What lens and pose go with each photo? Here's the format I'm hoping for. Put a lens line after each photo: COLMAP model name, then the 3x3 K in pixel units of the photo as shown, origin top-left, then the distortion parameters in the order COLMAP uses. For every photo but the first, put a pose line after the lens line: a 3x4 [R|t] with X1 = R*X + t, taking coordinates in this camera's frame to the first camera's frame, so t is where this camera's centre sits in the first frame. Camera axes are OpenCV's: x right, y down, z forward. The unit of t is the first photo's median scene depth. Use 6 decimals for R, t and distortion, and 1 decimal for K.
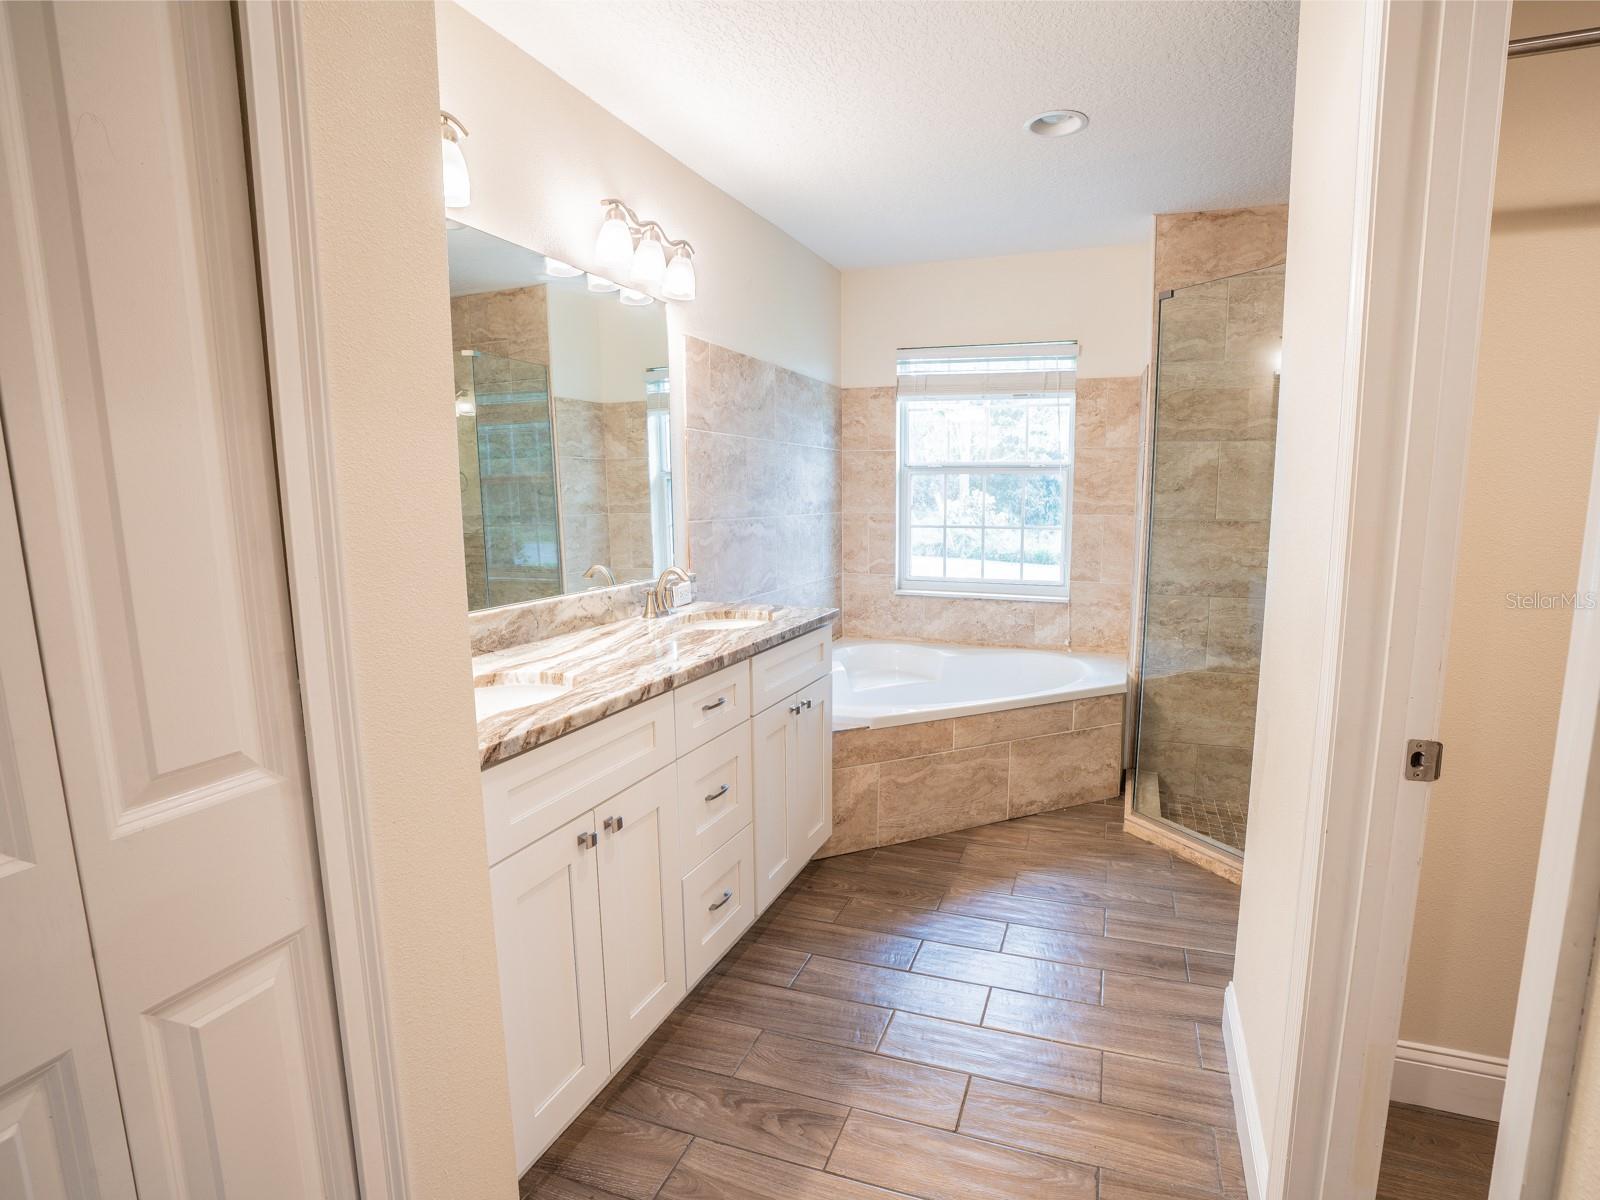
lens RADIAL K [[822.1, 0, 800.9], [0, 822.1, 613.7], [0, 0, 1]] dist [-0.077255, 0.028786]
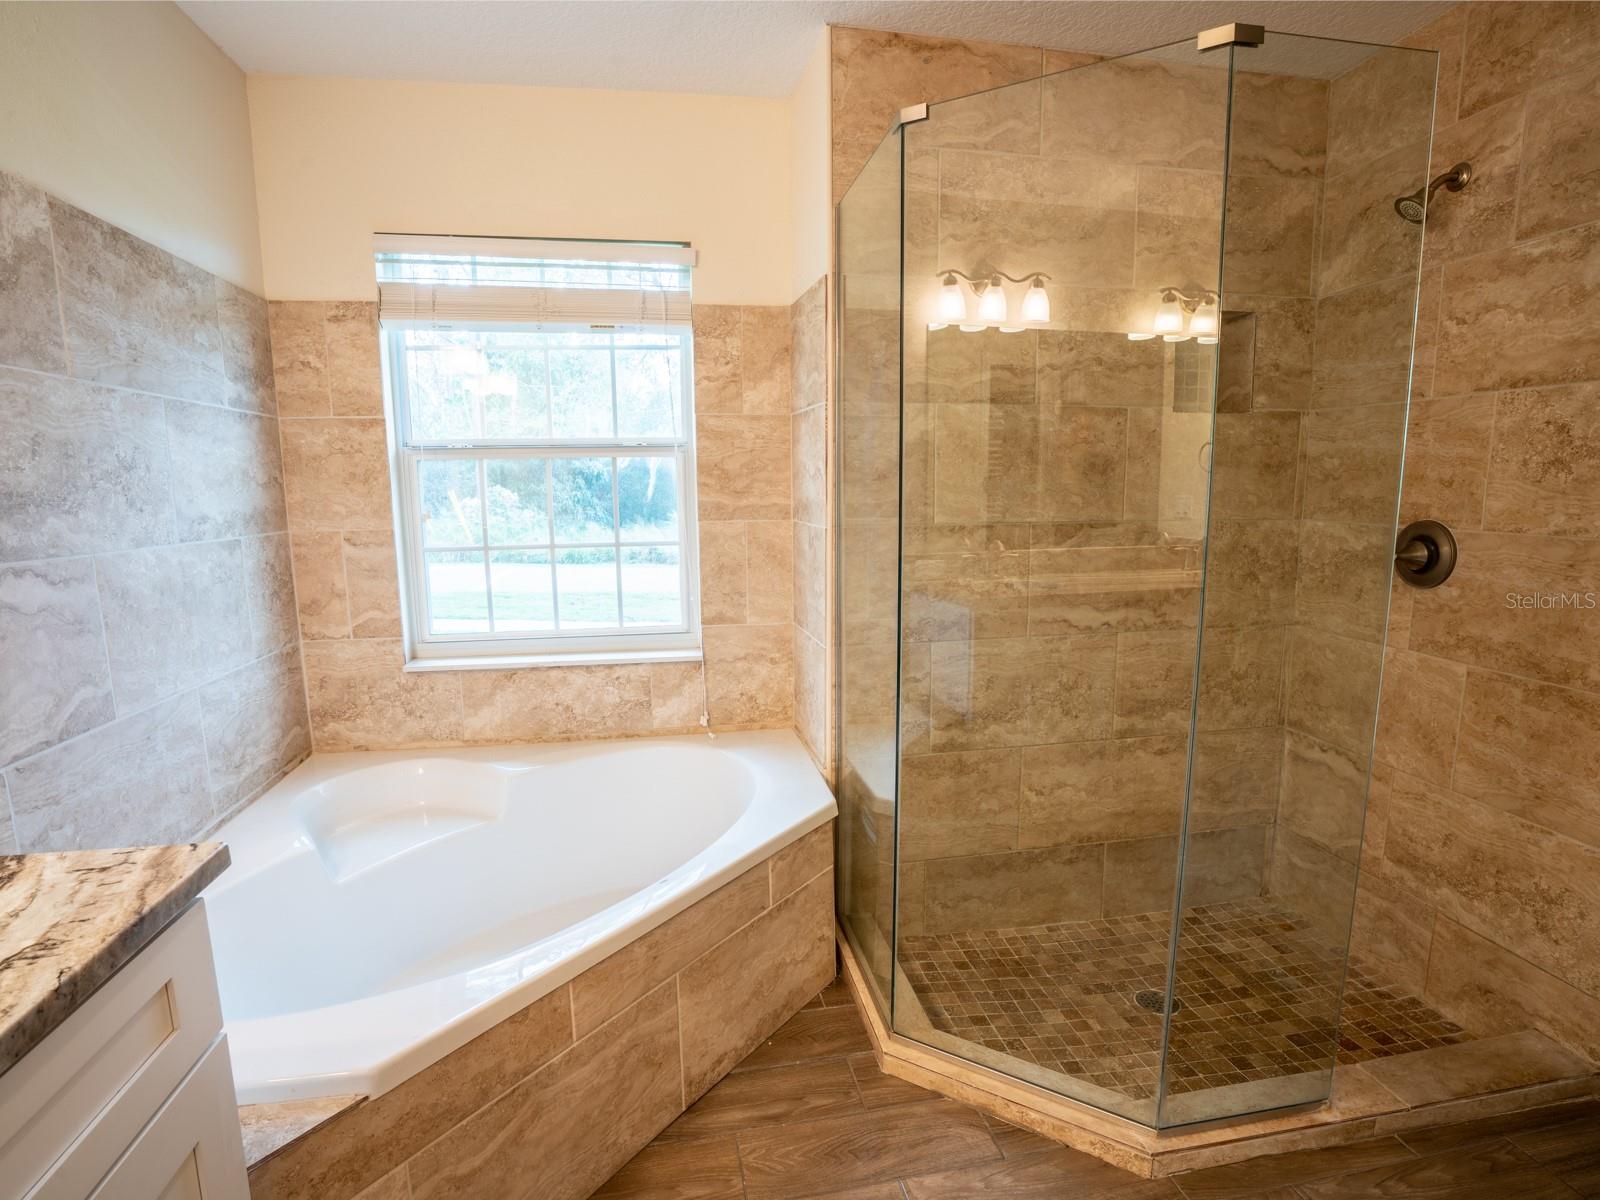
lens RADIAL K [[830.7, 0, 800.0], [0, 830.7, 600.0], [0, 0, 1]] dist [-0.075398, 0.031134]
pose [[0.844653, -0.081818, 0.529024, 0.055924], [0.087885, 0.996036, 0.013725, -0.063583], [-0.528050, 0.034901, 0.848496, 0.419768]]
